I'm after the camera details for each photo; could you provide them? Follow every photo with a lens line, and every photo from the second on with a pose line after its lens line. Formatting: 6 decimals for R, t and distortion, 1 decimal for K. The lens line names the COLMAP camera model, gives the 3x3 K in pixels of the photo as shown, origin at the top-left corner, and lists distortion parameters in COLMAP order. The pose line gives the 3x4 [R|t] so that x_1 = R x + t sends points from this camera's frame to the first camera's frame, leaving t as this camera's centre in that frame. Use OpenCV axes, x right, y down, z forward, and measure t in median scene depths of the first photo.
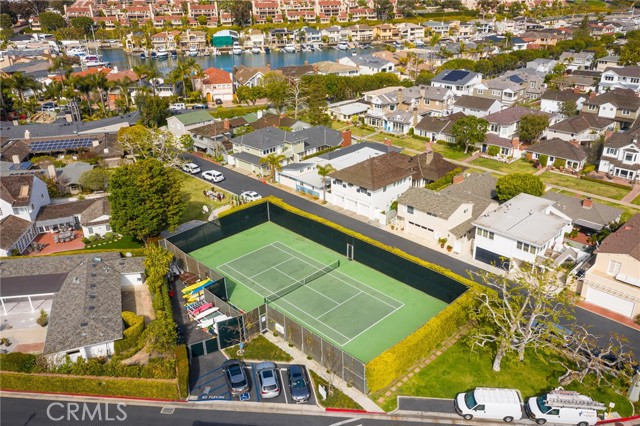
lens RADIAL K [[509.3, 0, 320.0], [0, 509.3, 213.0], [0, 0, 1]] dist [0.016160, -0.003828]
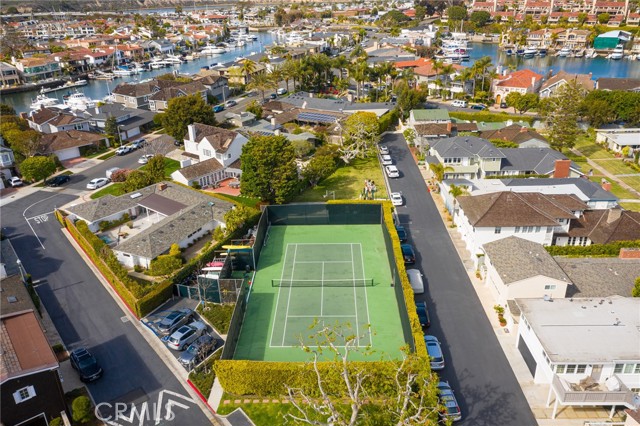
lens RADIAL K [[509.3, 0, 320.0], [0, 509.3, 213.0], [0, 0, 1]] dist [0.016160, -0.003828]
pose [[0.698528, 0.291951, -0.653317, 0.369414], [-0.285721, 0.950844, 0.119415, -0.072477], [0.656066, 0.103252, 0.747607, 0.157003]]
